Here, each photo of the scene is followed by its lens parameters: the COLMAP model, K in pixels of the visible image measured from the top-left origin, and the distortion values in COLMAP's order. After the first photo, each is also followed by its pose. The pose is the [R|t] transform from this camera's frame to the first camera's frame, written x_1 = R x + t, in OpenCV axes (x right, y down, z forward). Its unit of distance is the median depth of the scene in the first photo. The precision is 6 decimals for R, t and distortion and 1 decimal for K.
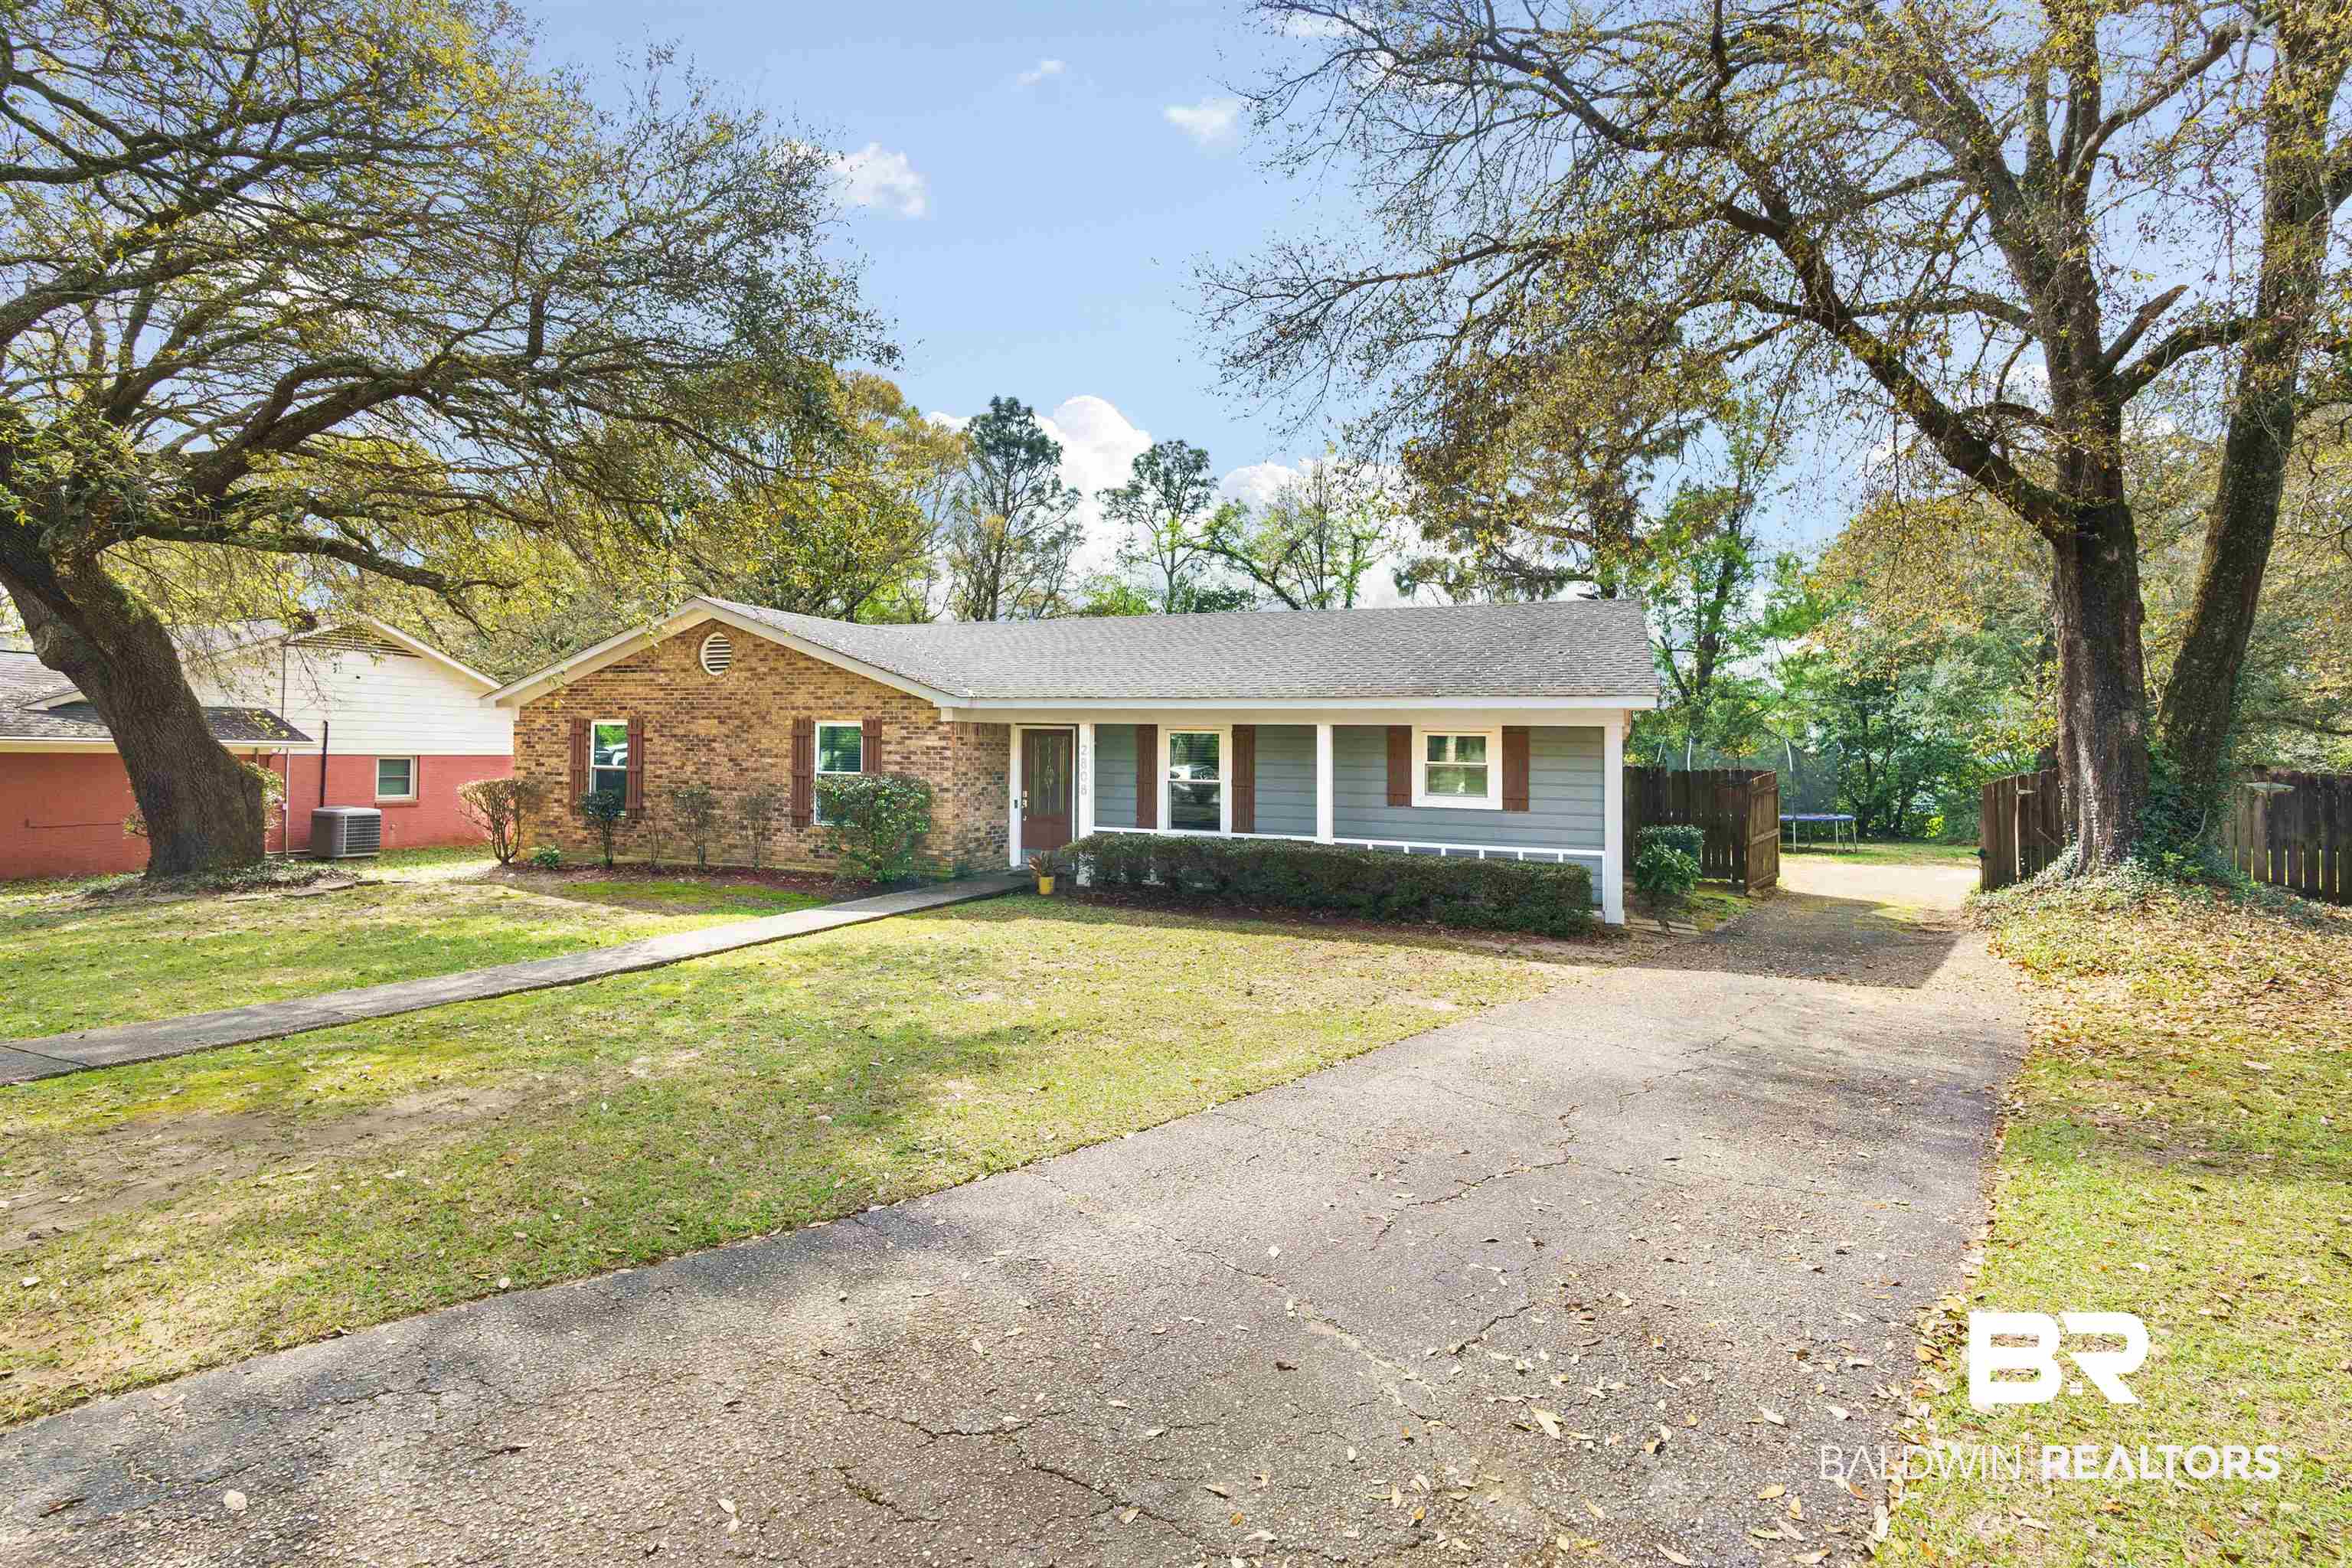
lens RADIAL K [[984.7, 0, 1122.1], [0, 984.7, 745.3], [0, 0, 1]] dist [-0.000083, -0.000101]
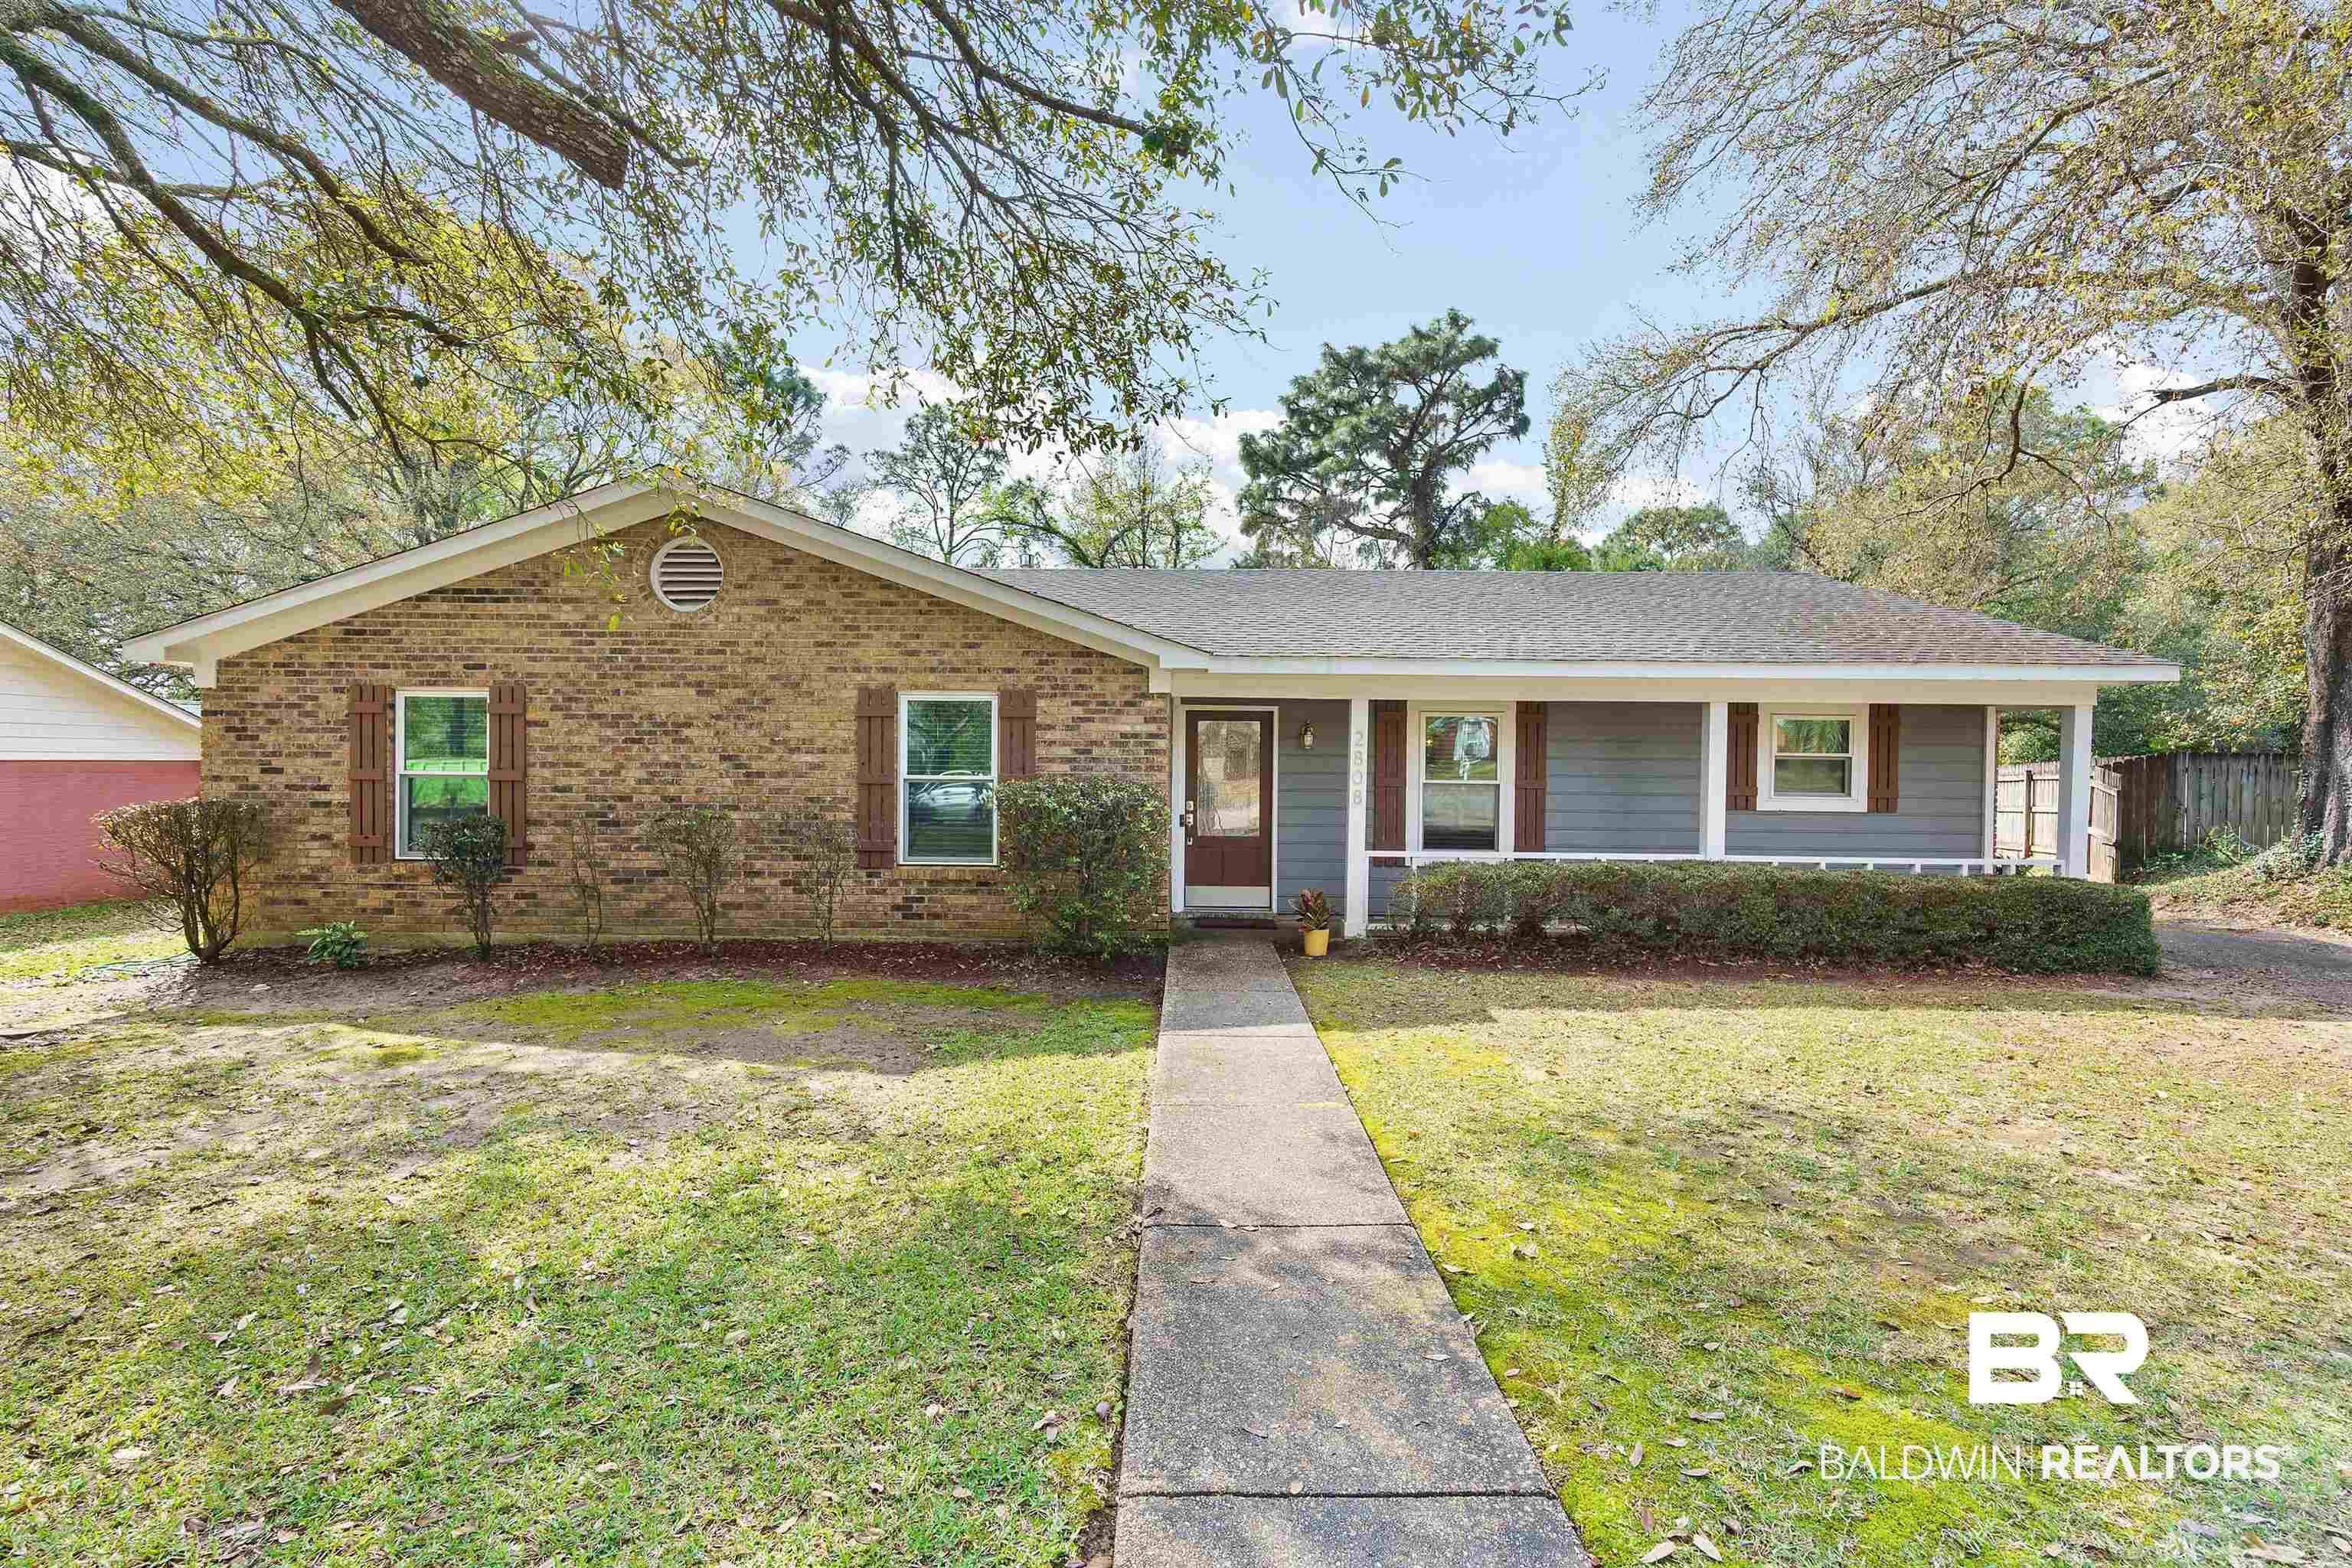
lens RADIAL K [[1023.4, 0, 1182.4], [0, 1023.4, 773.2], [0, 0, 1]] dist [-0.001450, -0.000257]
pose [[0.937413, -0.009392, 0.348093, -0.372111], [0.003233, 0.999828, 0.018271, 0.014344], [-0.348205, -0.016002, 0.937282, 0.357322]]
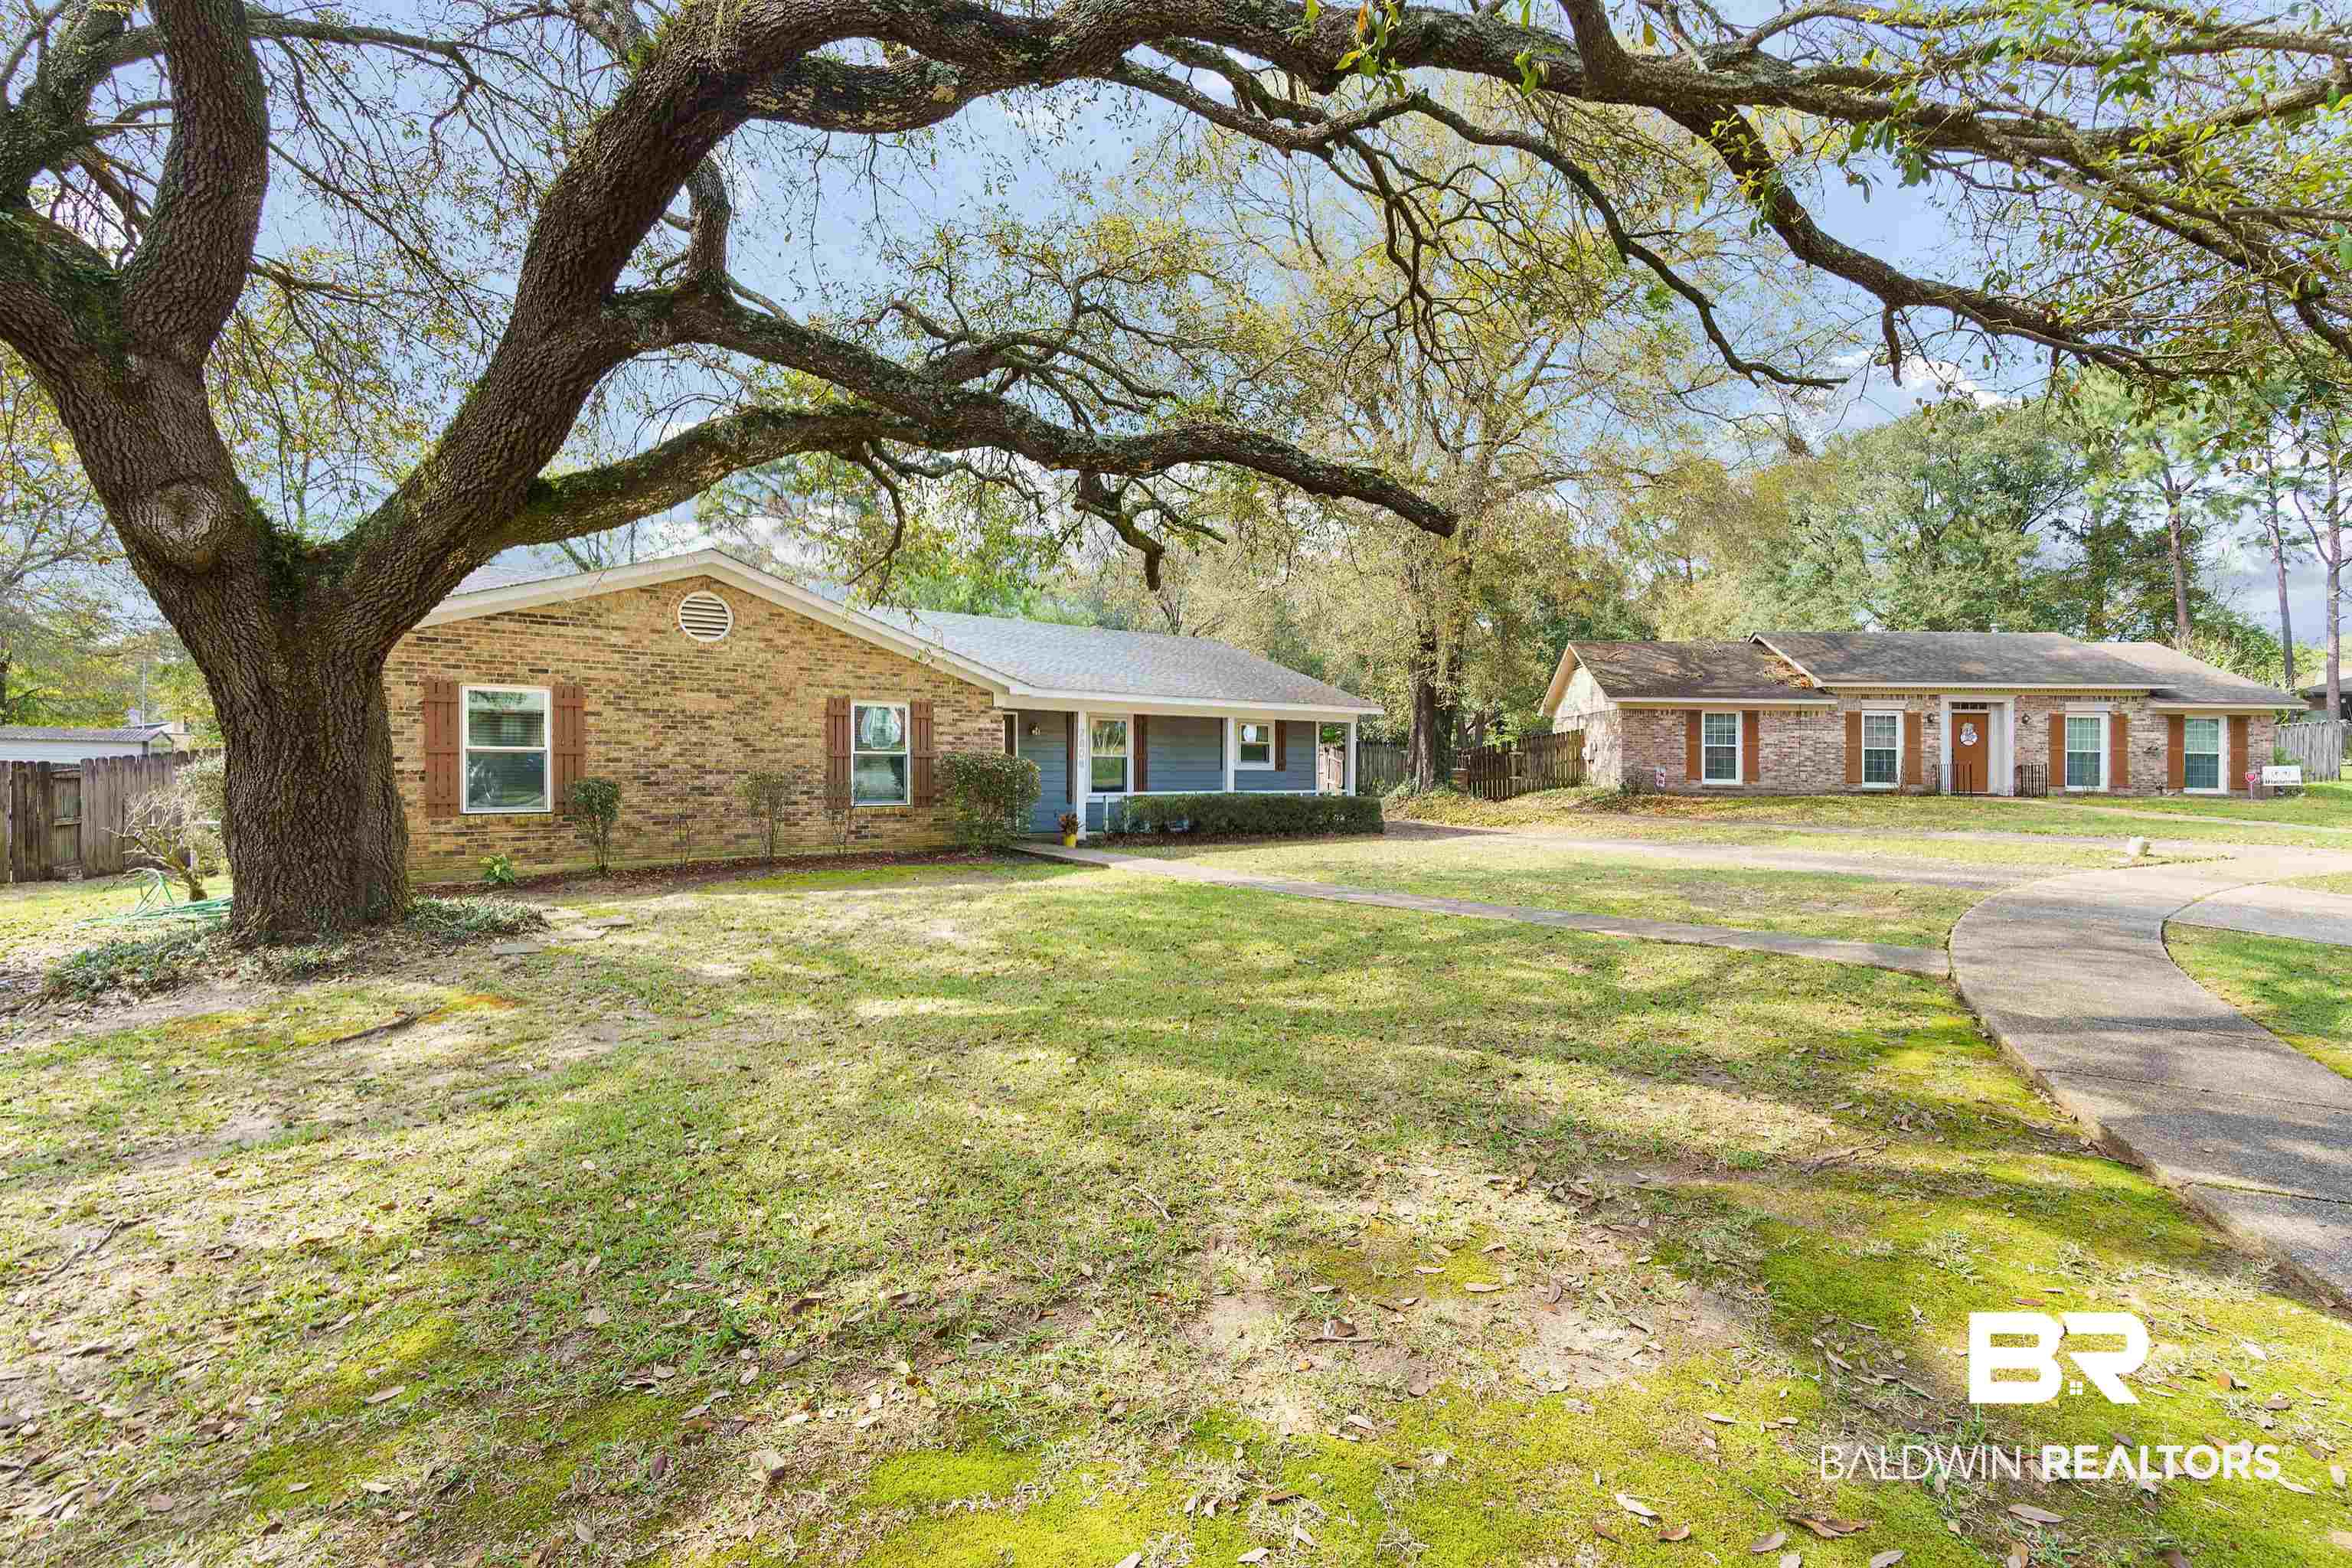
lens RADIAL K [[1023.4, 0, 1182.4], [0, 1023.4, 773.2], [0, 0, 1]] dist [-0.001450, -0.000257]
pose [[0.537208, -0.026660, 0.843029, -1.007236], [-0.016742, 0.998966, 0.042260, -0.000728], [-0.843284, -0.036817, 0.536206, 0.173464]]
